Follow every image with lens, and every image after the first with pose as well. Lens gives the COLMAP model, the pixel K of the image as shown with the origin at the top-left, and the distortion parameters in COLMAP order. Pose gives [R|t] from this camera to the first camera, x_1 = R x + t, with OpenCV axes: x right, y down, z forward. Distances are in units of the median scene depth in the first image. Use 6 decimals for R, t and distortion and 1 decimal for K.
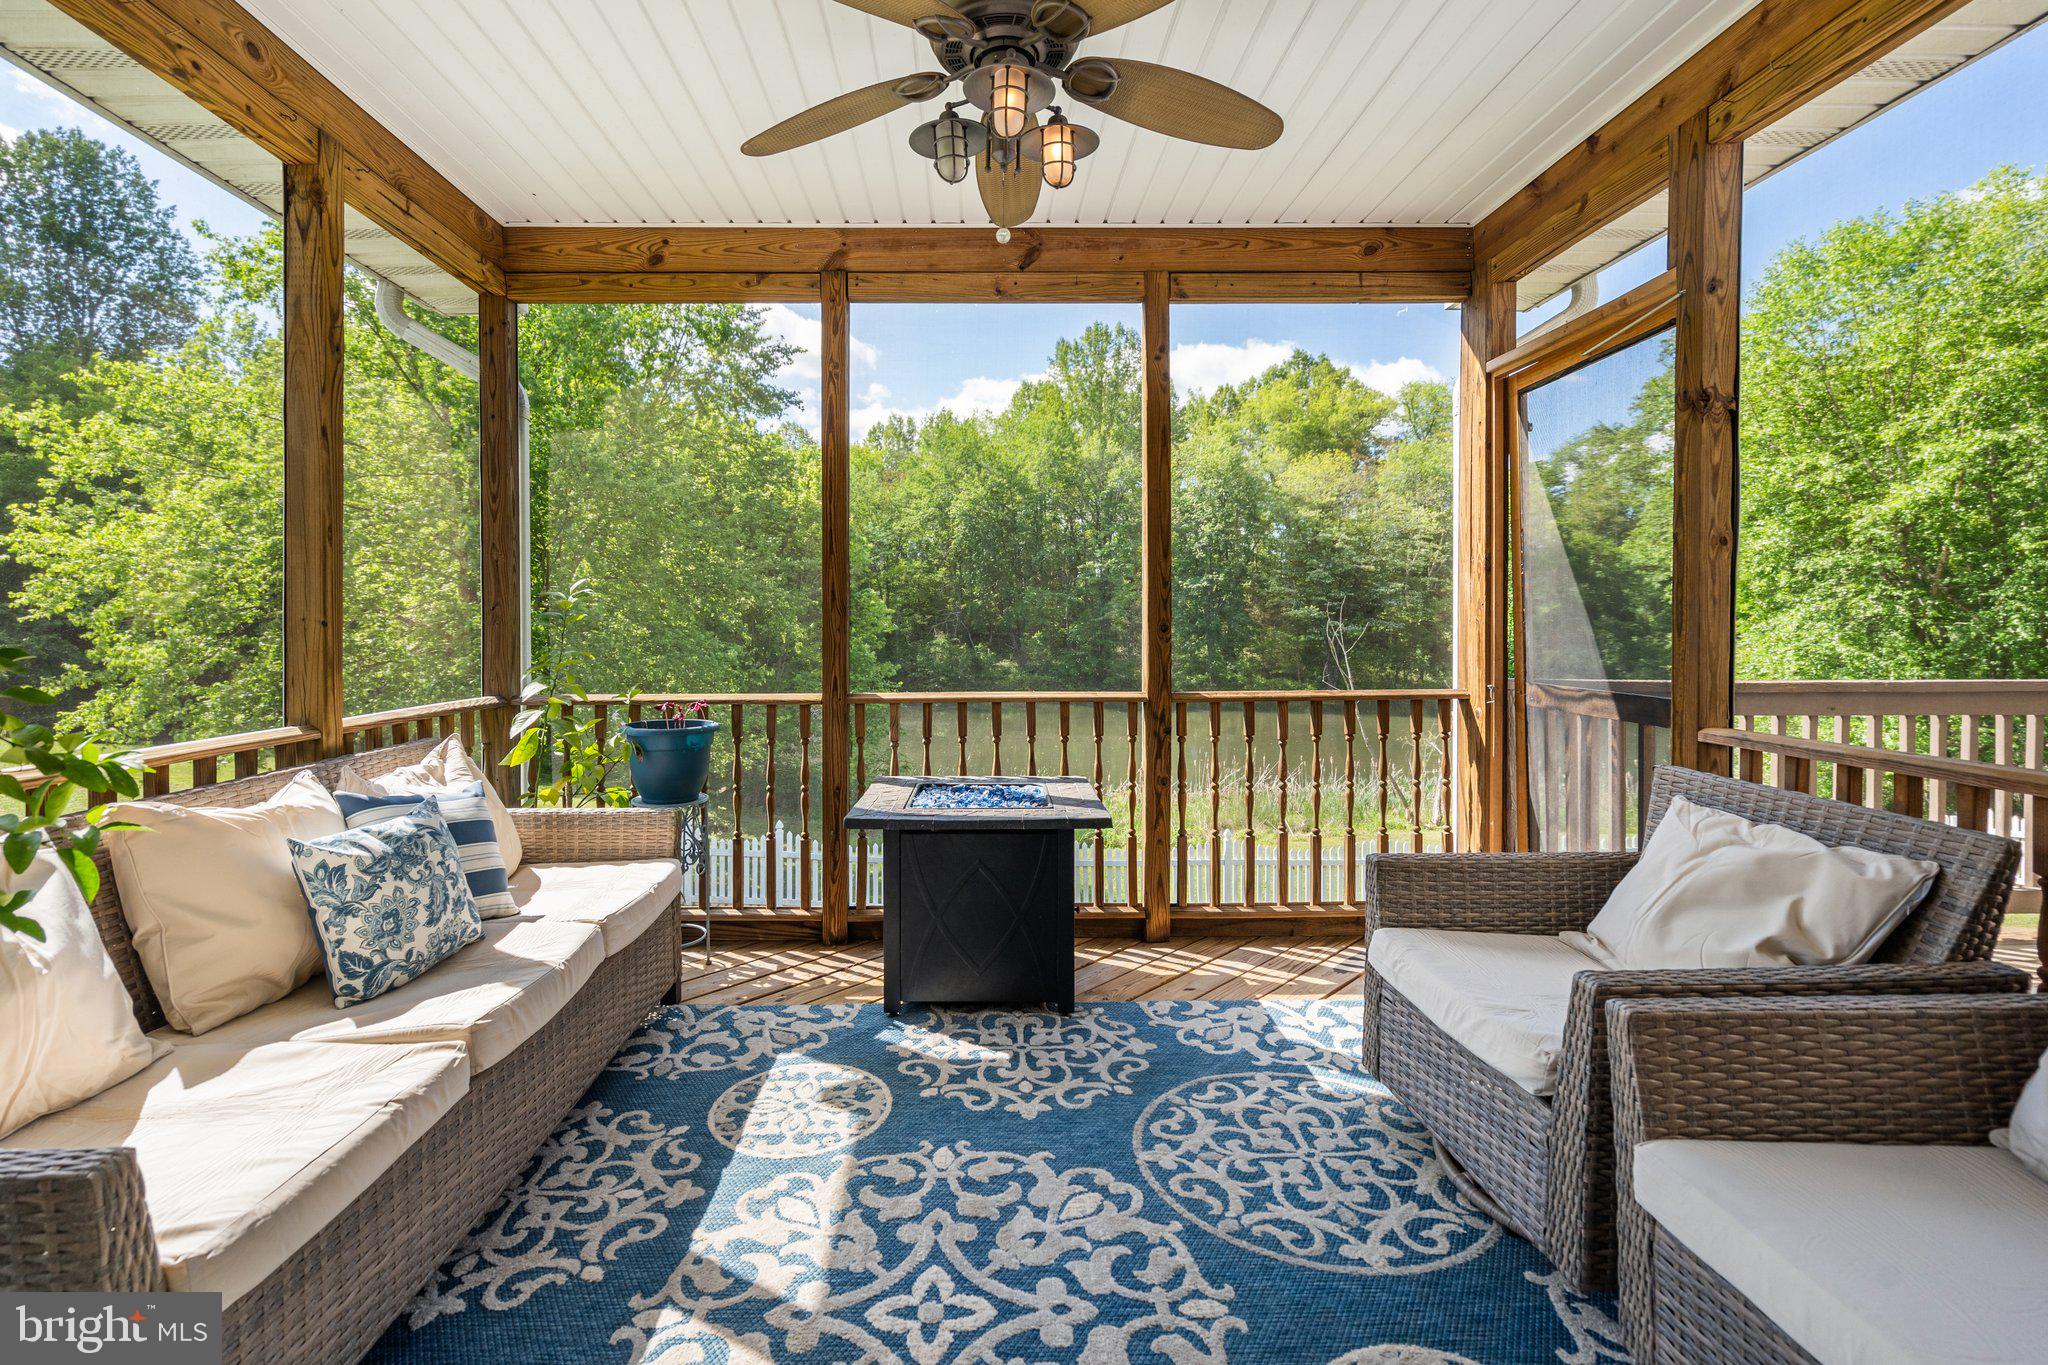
lens RADIAL K [[962.8, 0, 995.0], [0, 962.8, 647.0], [0, 0, 1]] dist [0.000228, 0.000262]
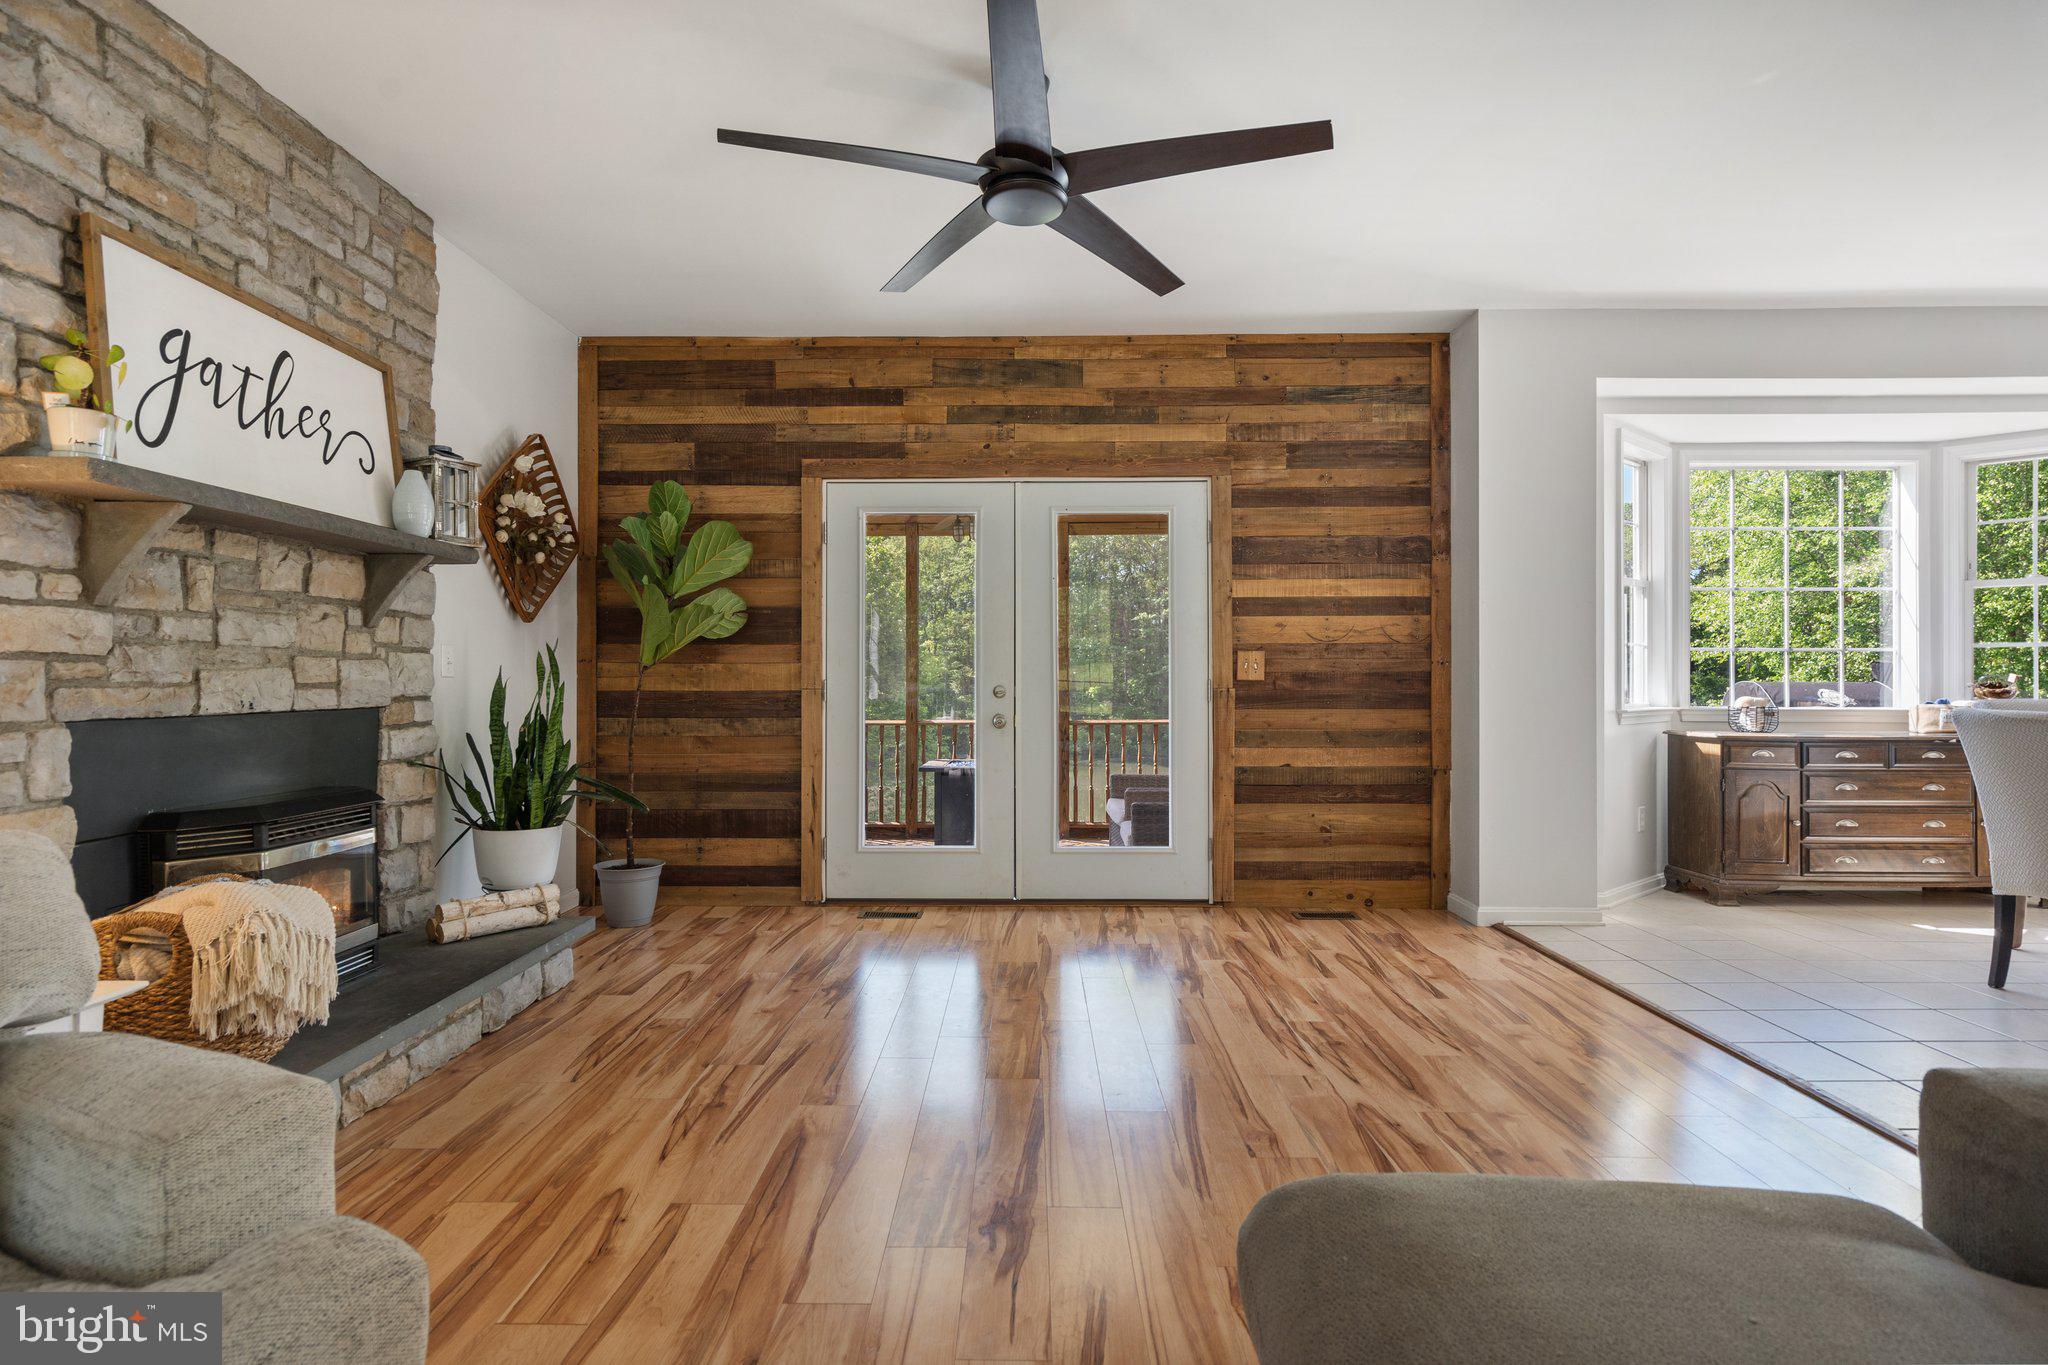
lens RADIAL K [[1062.3, 0, 1016.2], [0, 1062.3, 676.8], [0, 0, 1]] dist [0.003680, 0.001152]
pose [[0.999384, -0.000086, -0.035084, 0.175042], [-0.000796, 0.999684, -0.025127, 0.012620], [0.035075, 0.025139, 0.999068, -1.595971]]
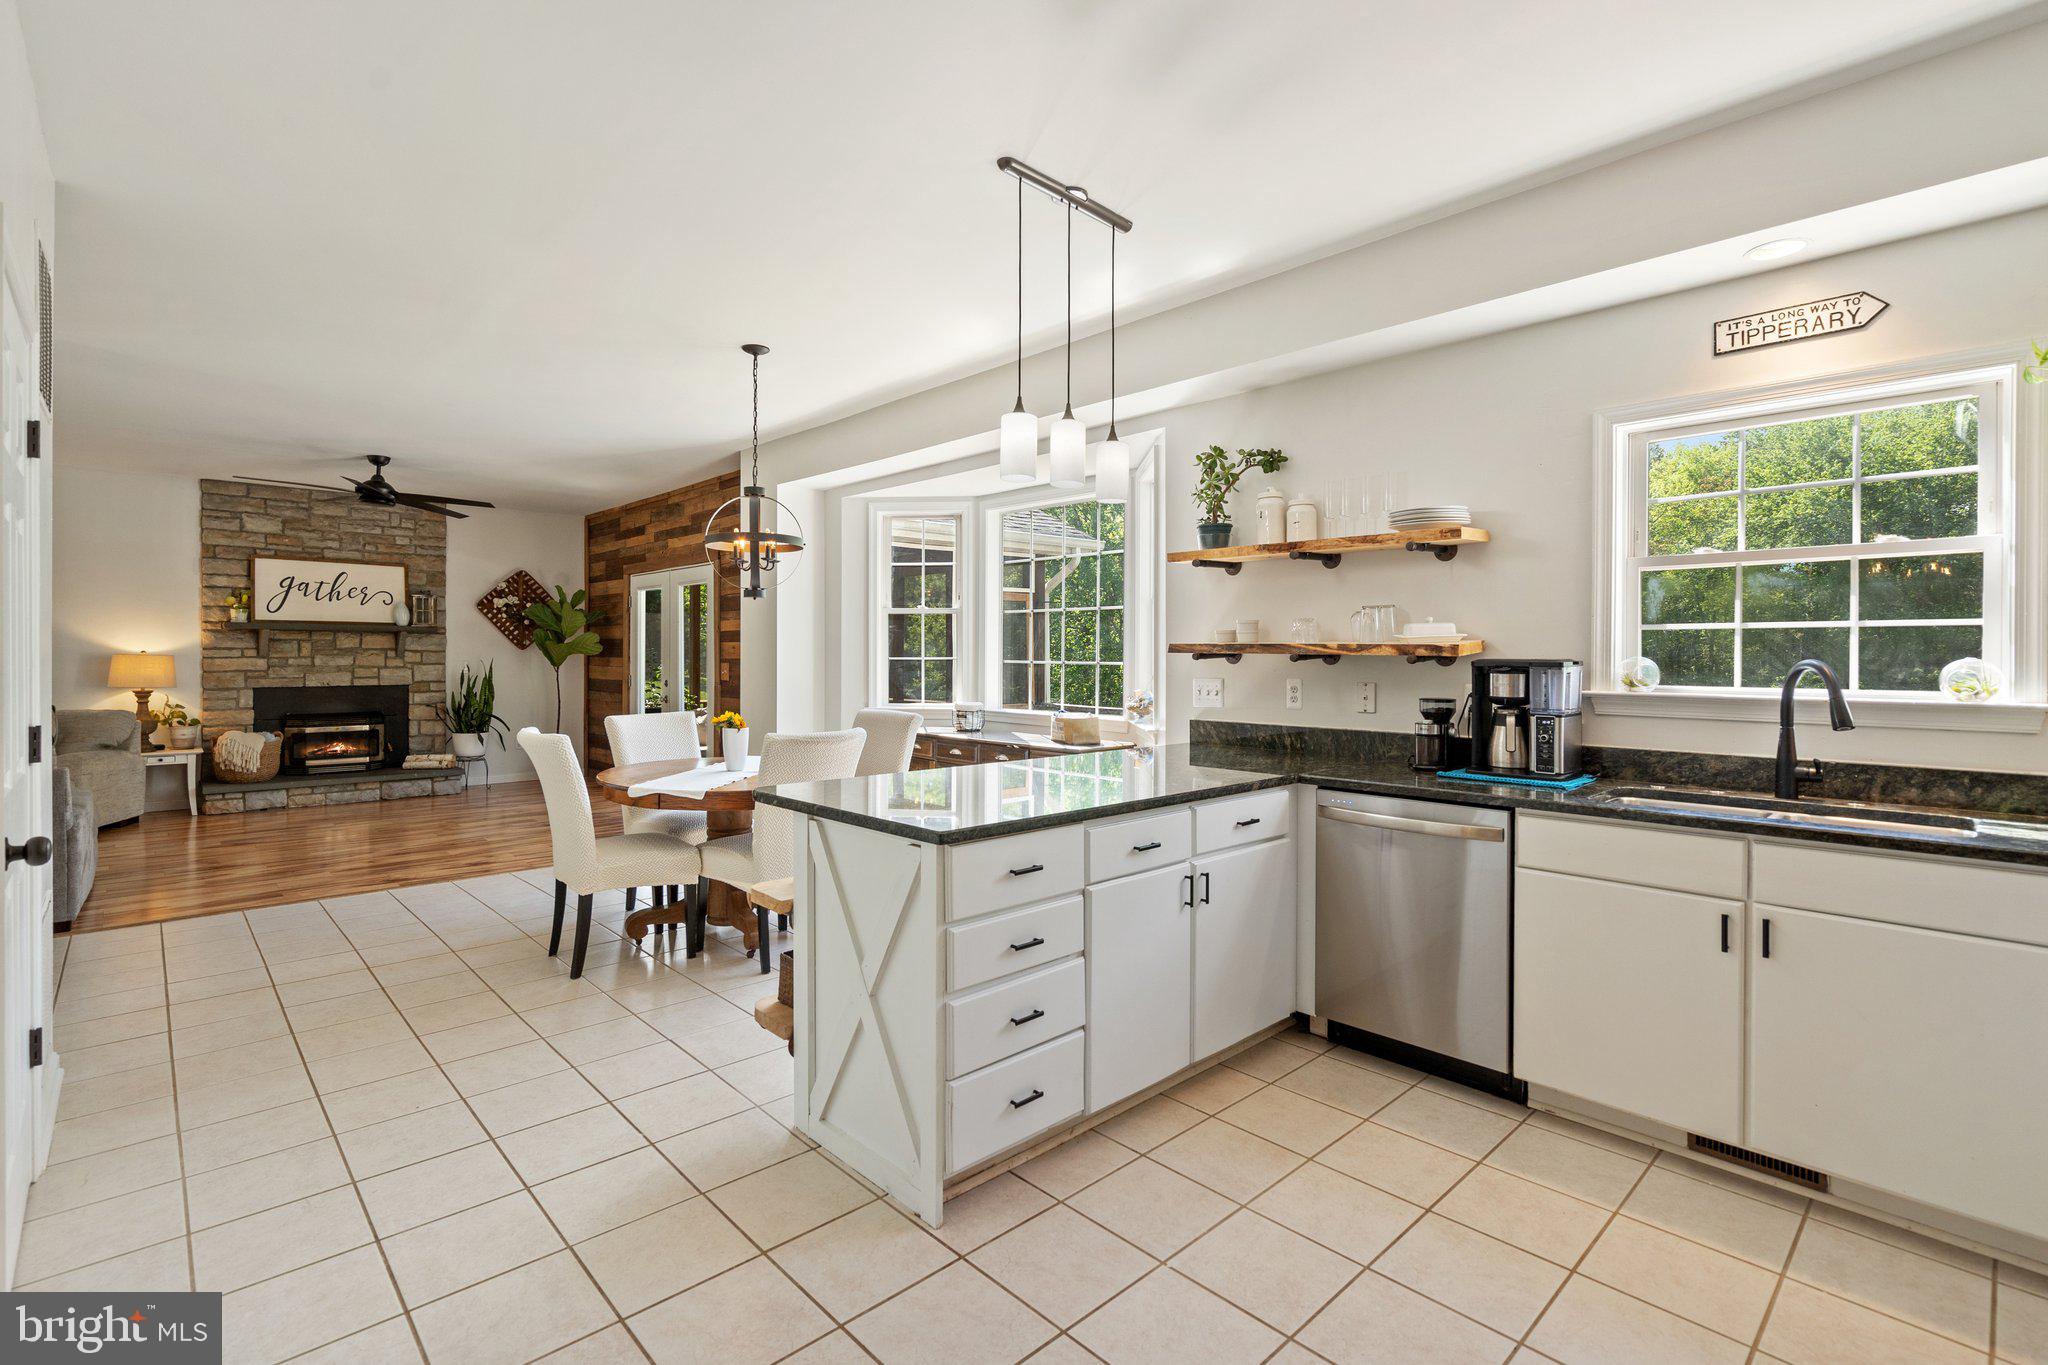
lens RADIAL K [[945.3, 0, 1018.9], [0, 945.3, 659.6], [0, 0, 1]] dist [-0.004375, 0.001351]
pose [[0.668777, 0.006650, -0.743433, 2.942964], [-0.019801, 0.999765, -0.008870, -0.074614], [0.743199, 0.020653, 0.668751, -0.992963]]
